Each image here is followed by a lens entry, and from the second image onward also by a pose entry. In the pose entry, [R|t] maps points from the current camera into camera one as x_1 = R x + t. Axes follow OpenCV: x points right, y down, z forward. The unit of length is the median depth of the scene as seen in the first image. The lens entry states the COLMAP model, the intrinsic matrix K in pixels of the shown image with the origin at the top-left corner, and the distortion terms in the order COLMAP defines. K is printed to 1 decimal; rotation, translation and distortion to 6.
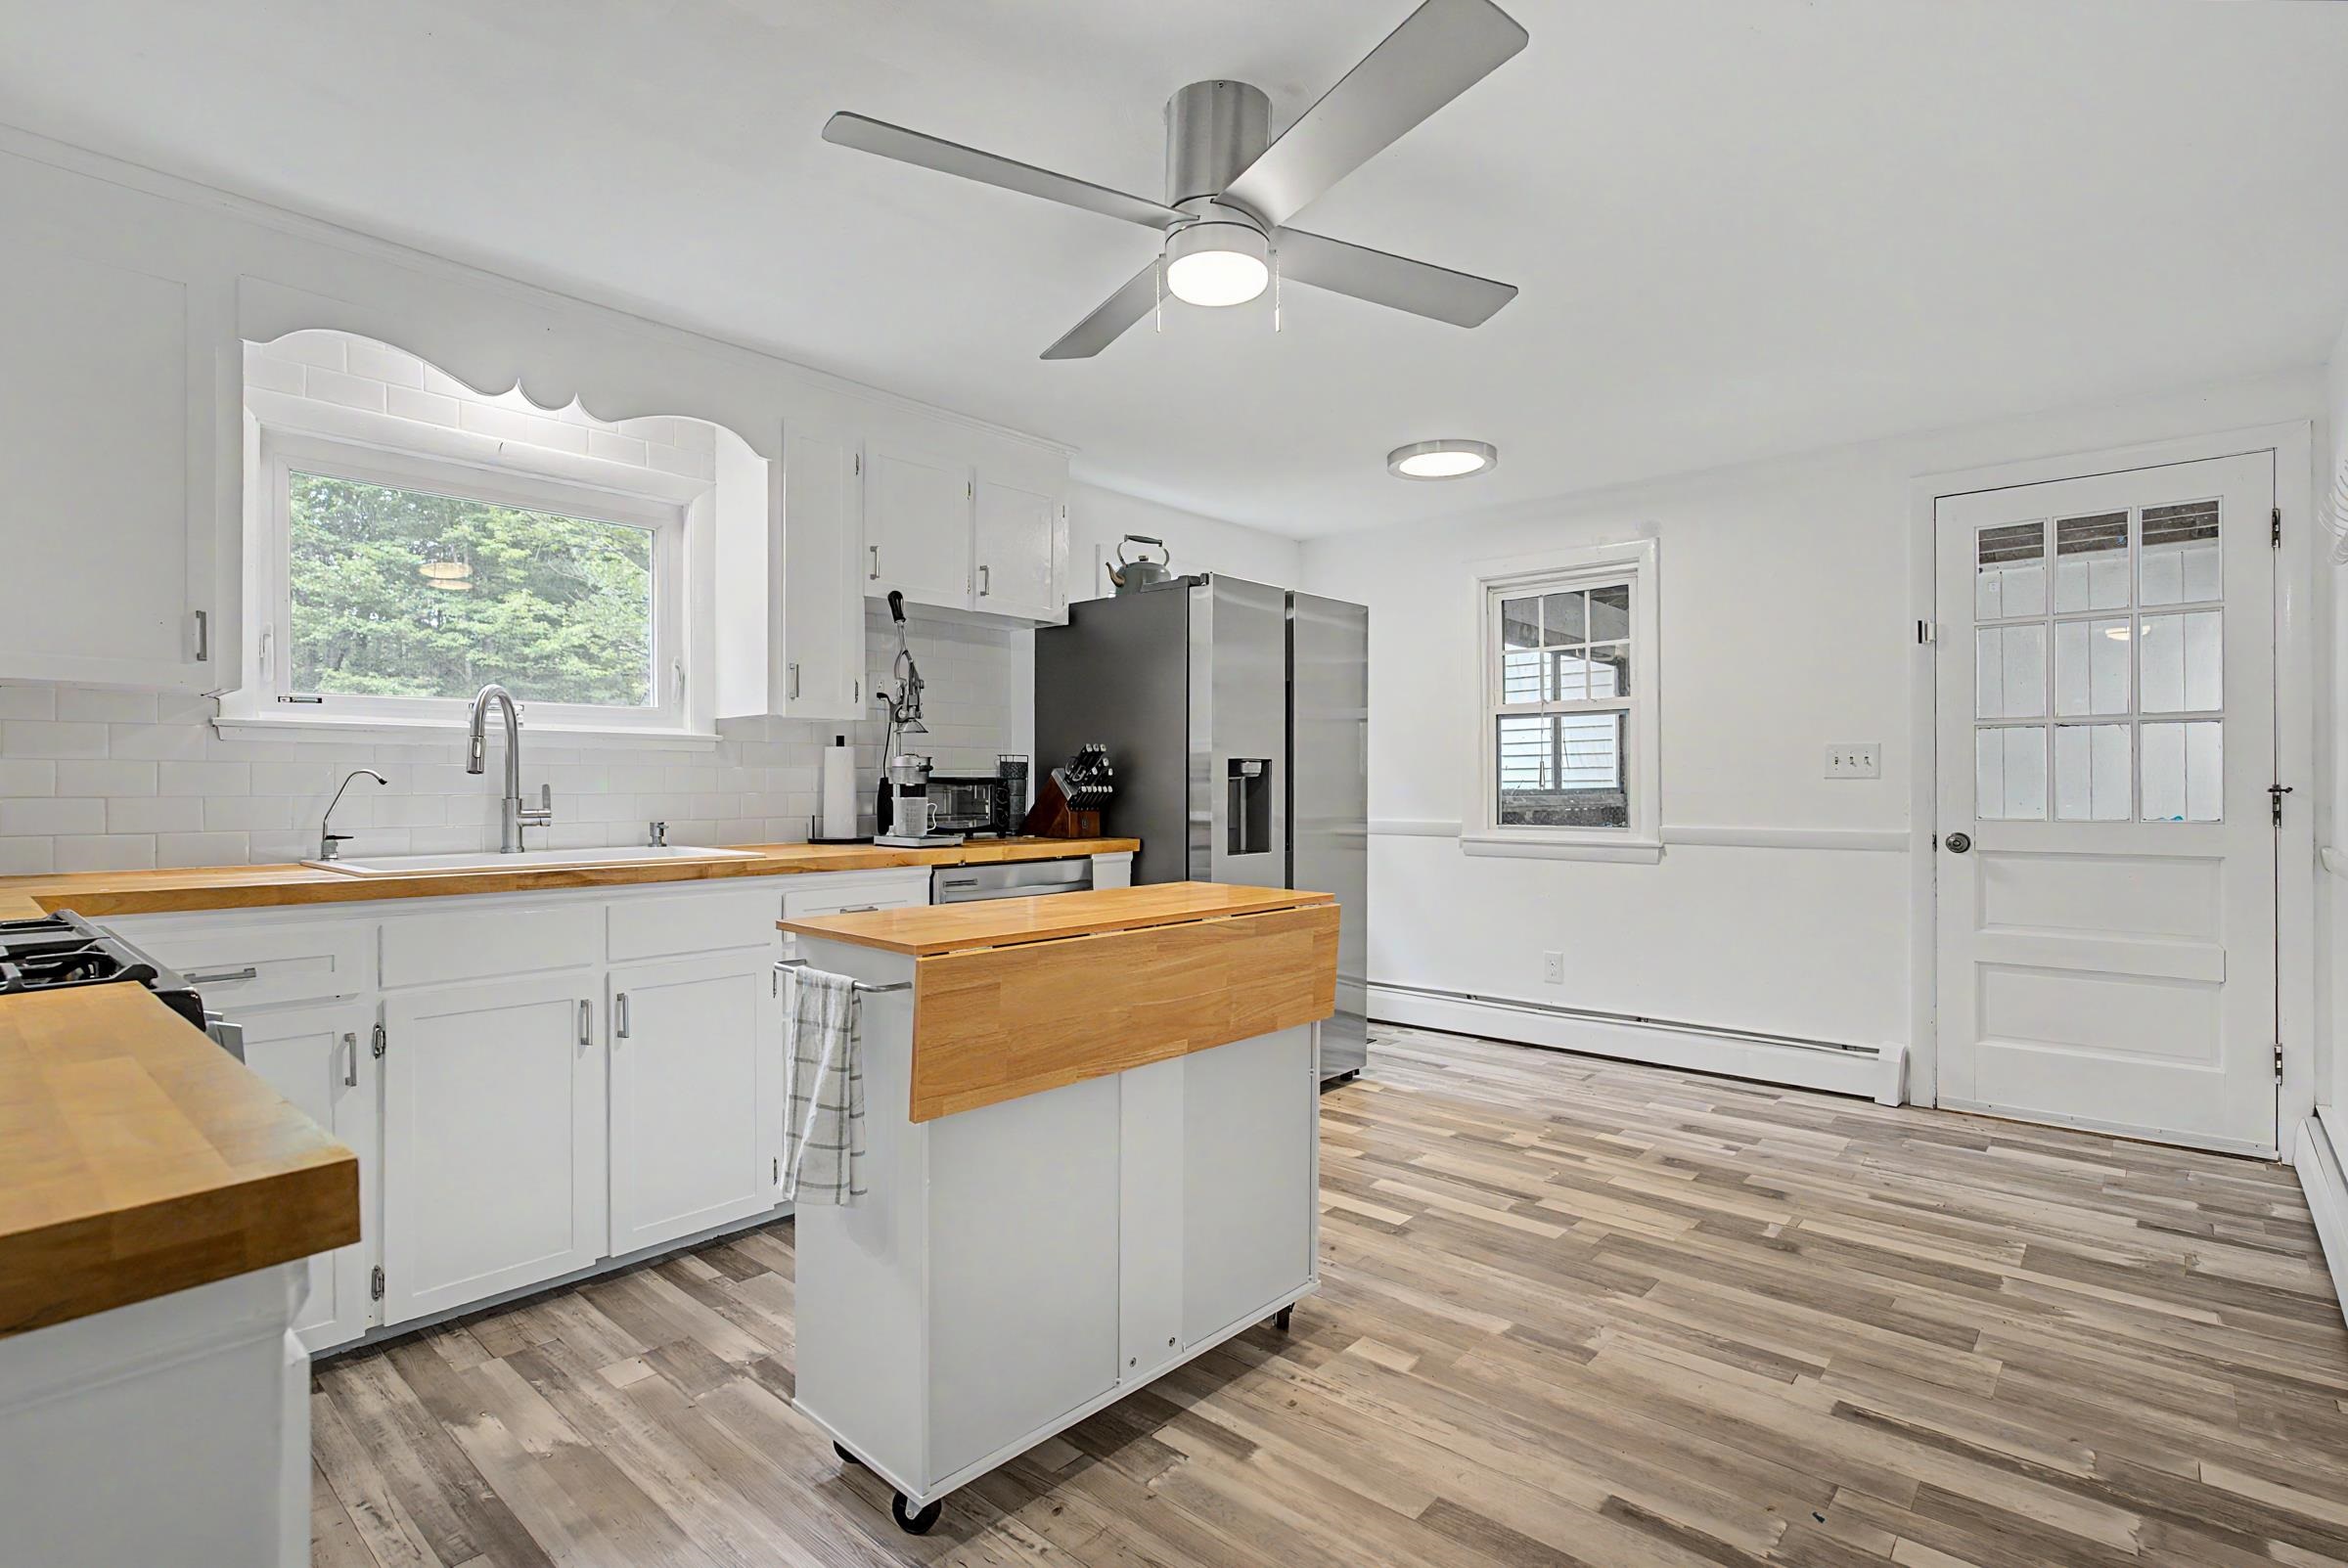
lens RADIAL K [[1120.8, 0, 1177.2], [0, 1120.8, 781.0], [0, 0, 1]] dist [-0.009399, 0.000883]
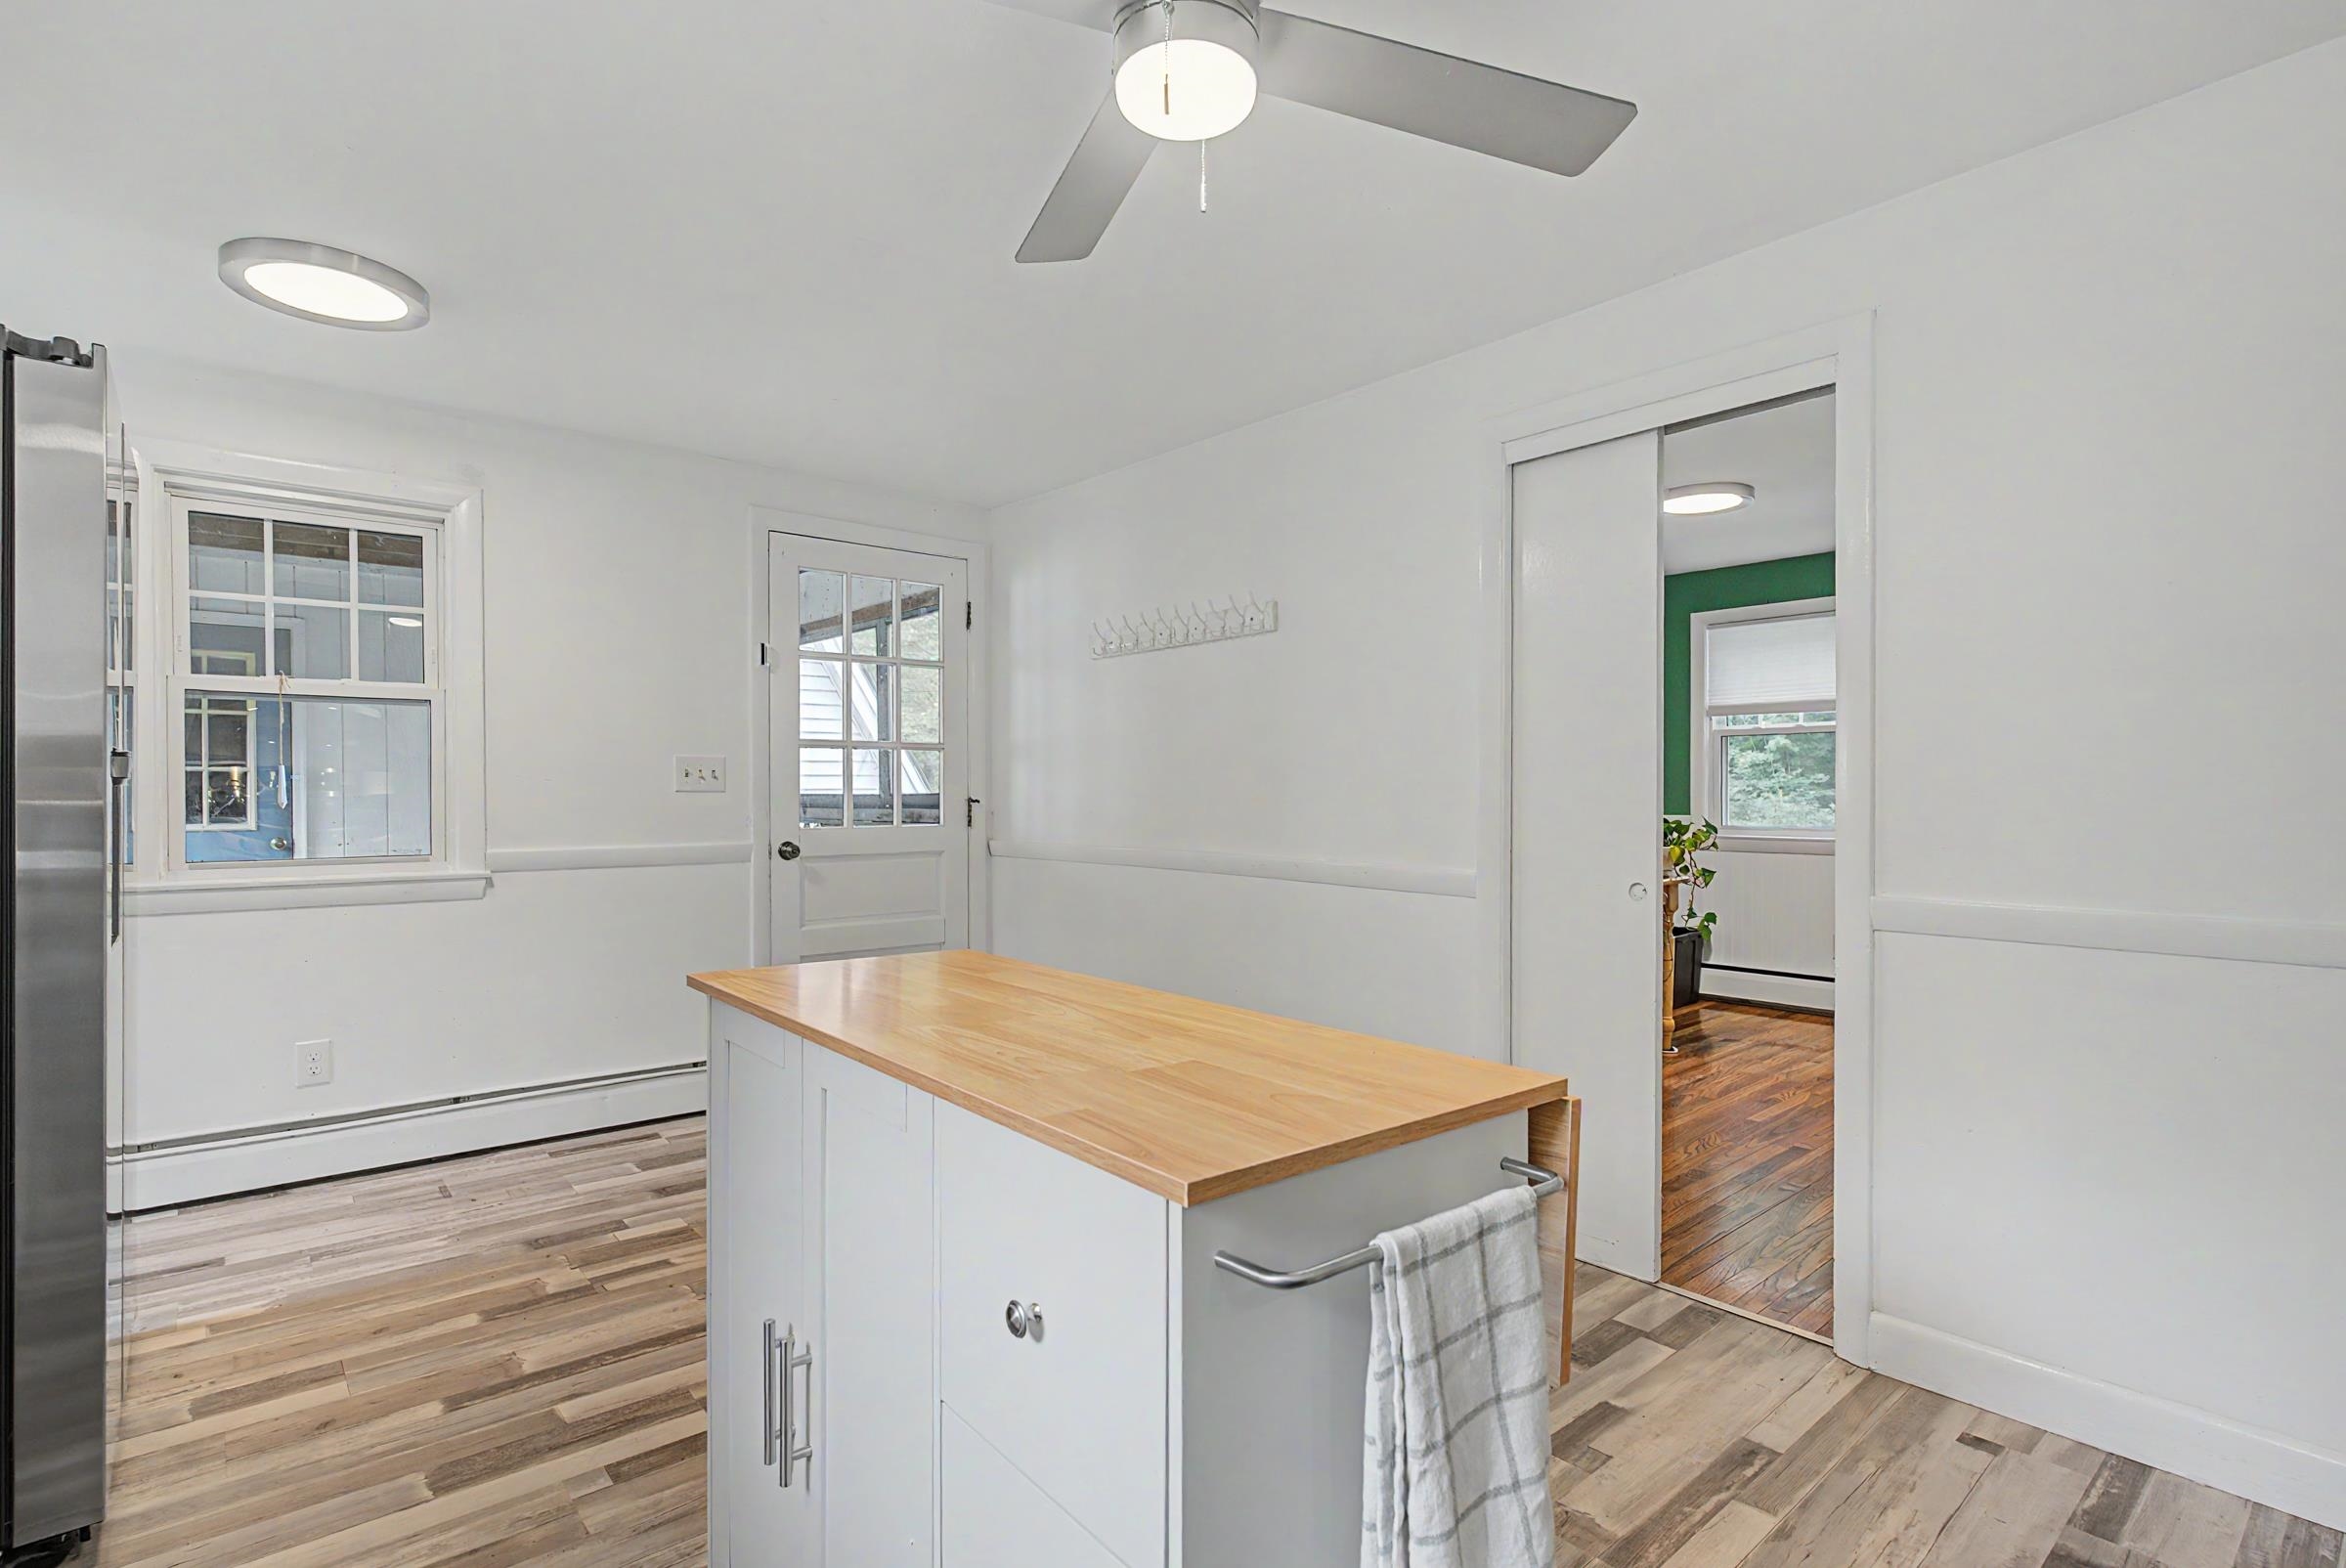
lens RADIAL K [[1129.3, 0, 1179.2], [0, 1129.3, 797.7], [0, 0, 1]] dist [-0.003767, 0.000206]
pose [[0.135816, -0.000999, 0.990734, -0.513412], [-0.001748, 0.999998, 0.001248, 0.001079], [-0.990733, -0.001902, 0.135814, 0.683925]]
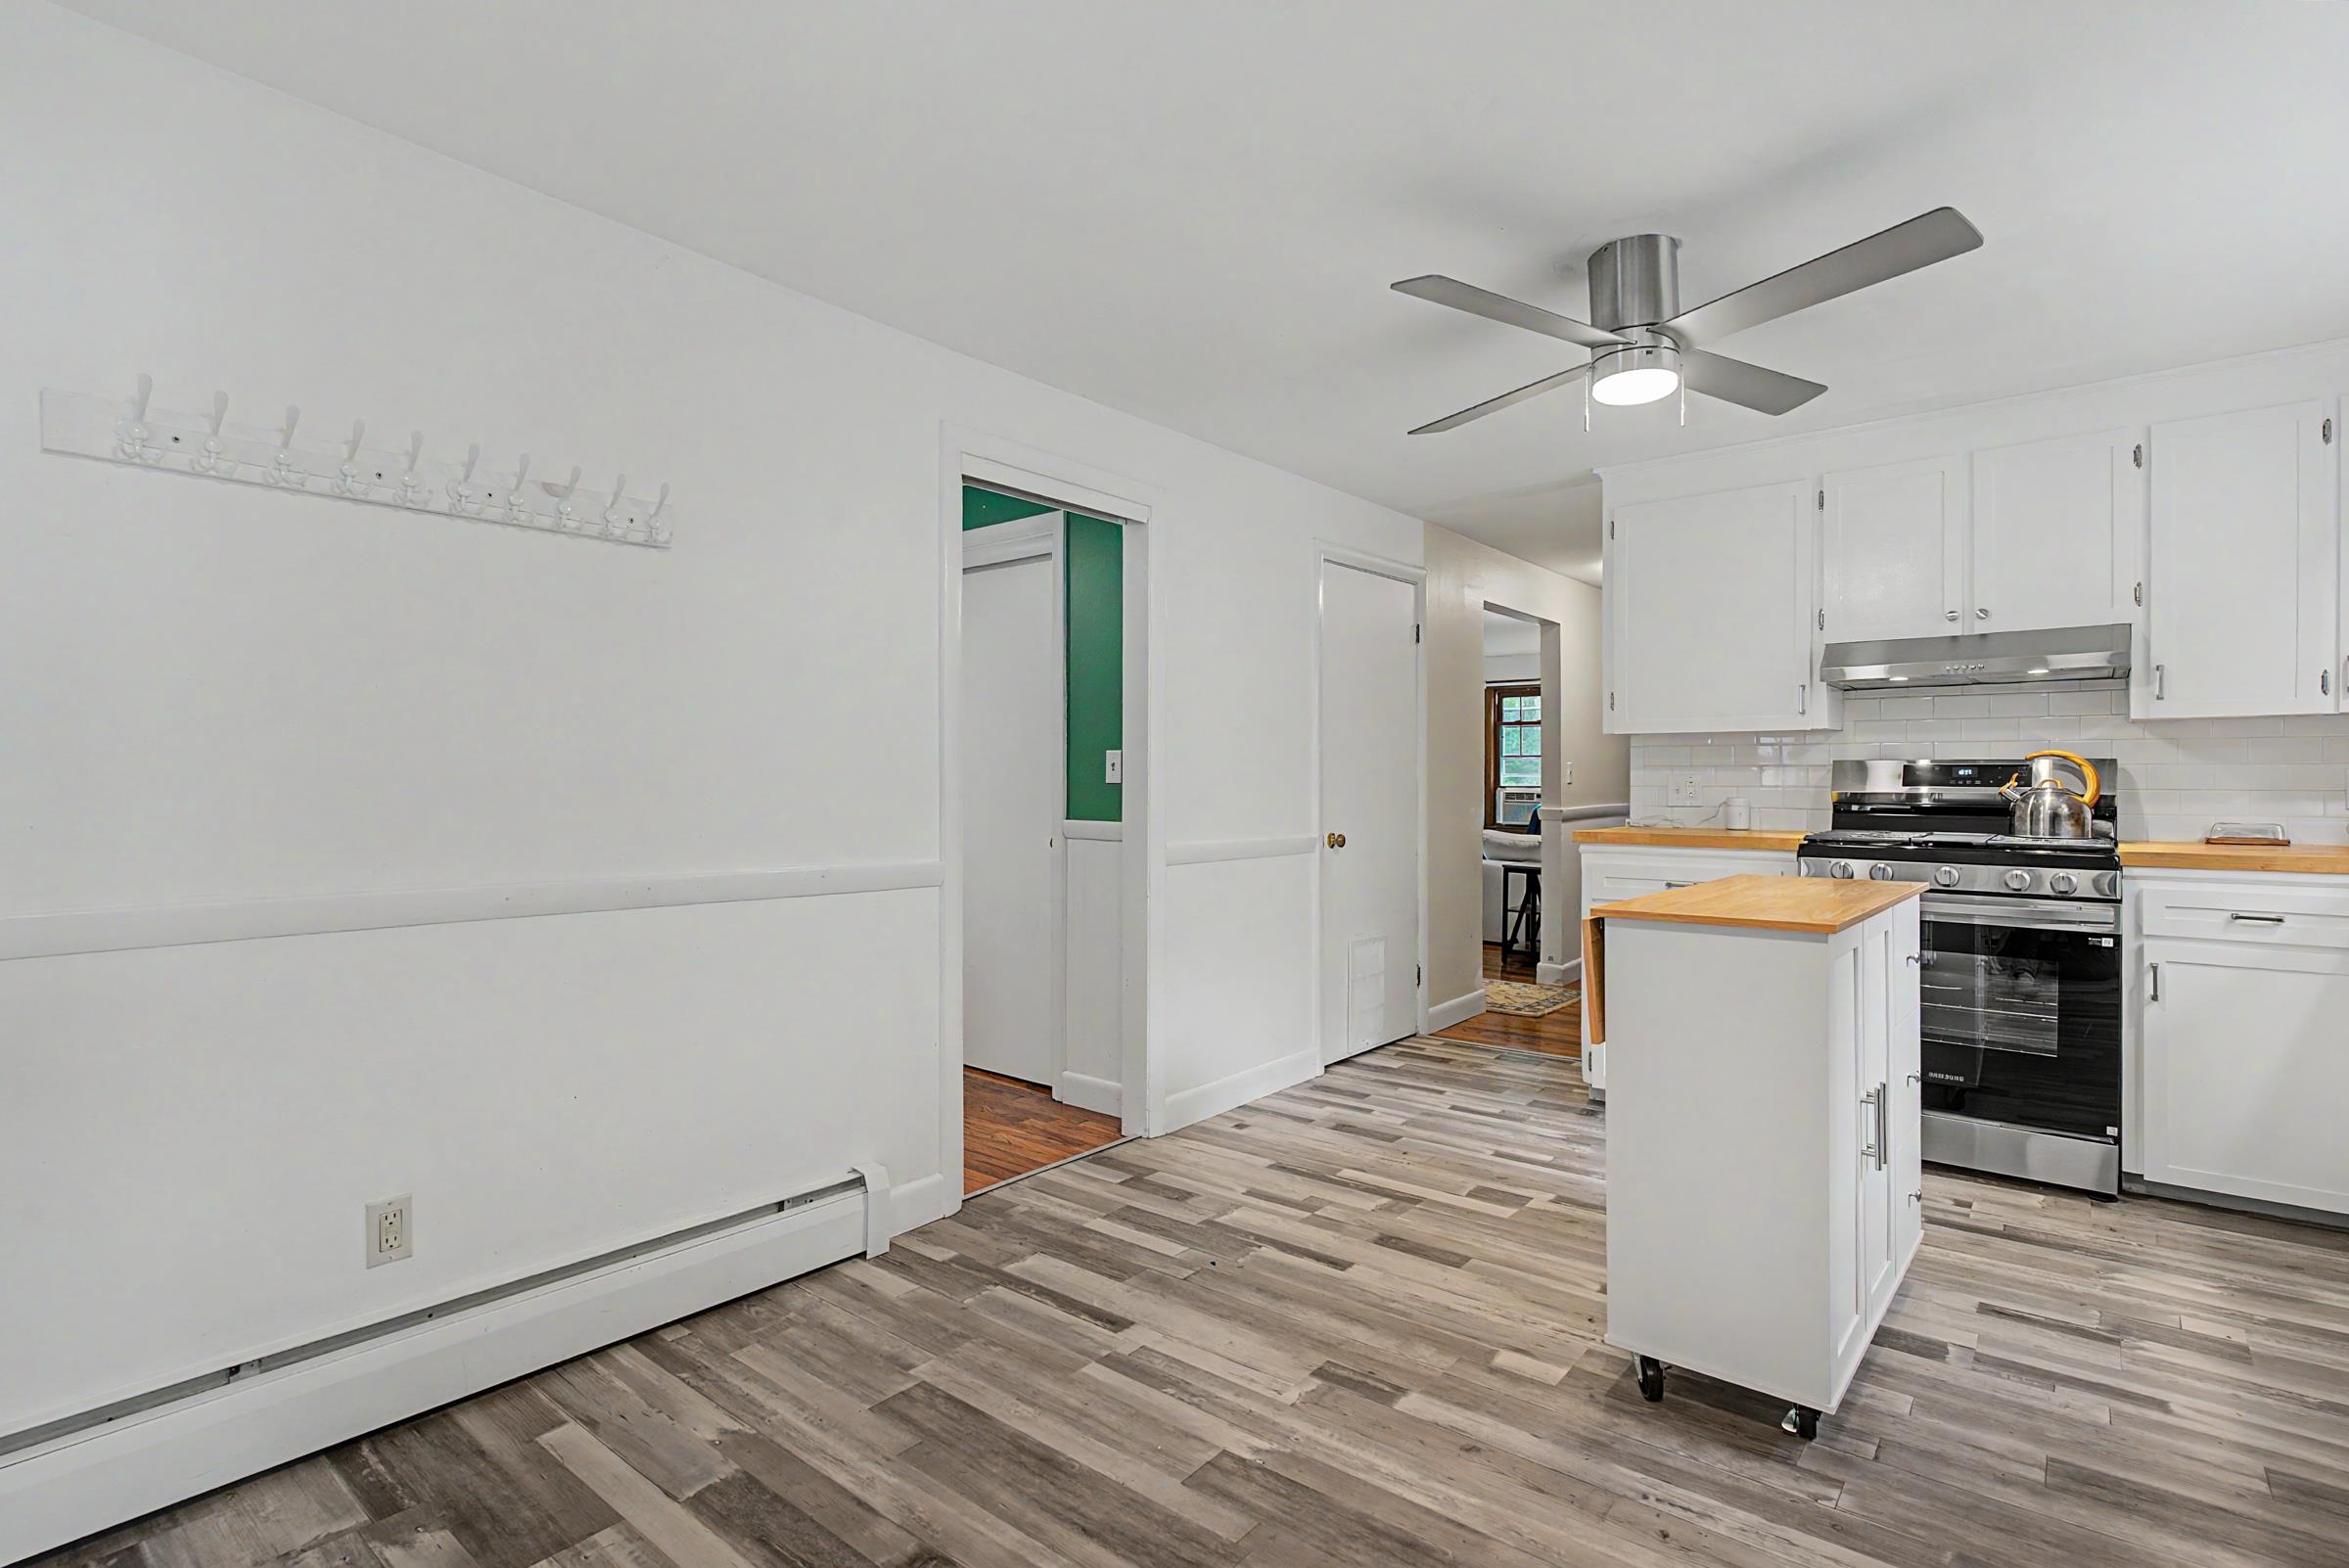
lens RADIAL K [[1130.7, 0, 1180.7], [0, 1130.7, 797.7], [0, 0, 1]] dist [-0.003767, 0.000206]
pose [[-0.999161, 0.003404, -0.040825, 0.453131], [0.002863, 0.999908, 0.013295, -0.001554], [0.040867, 0.013167, -0.999078, 1.691374]]
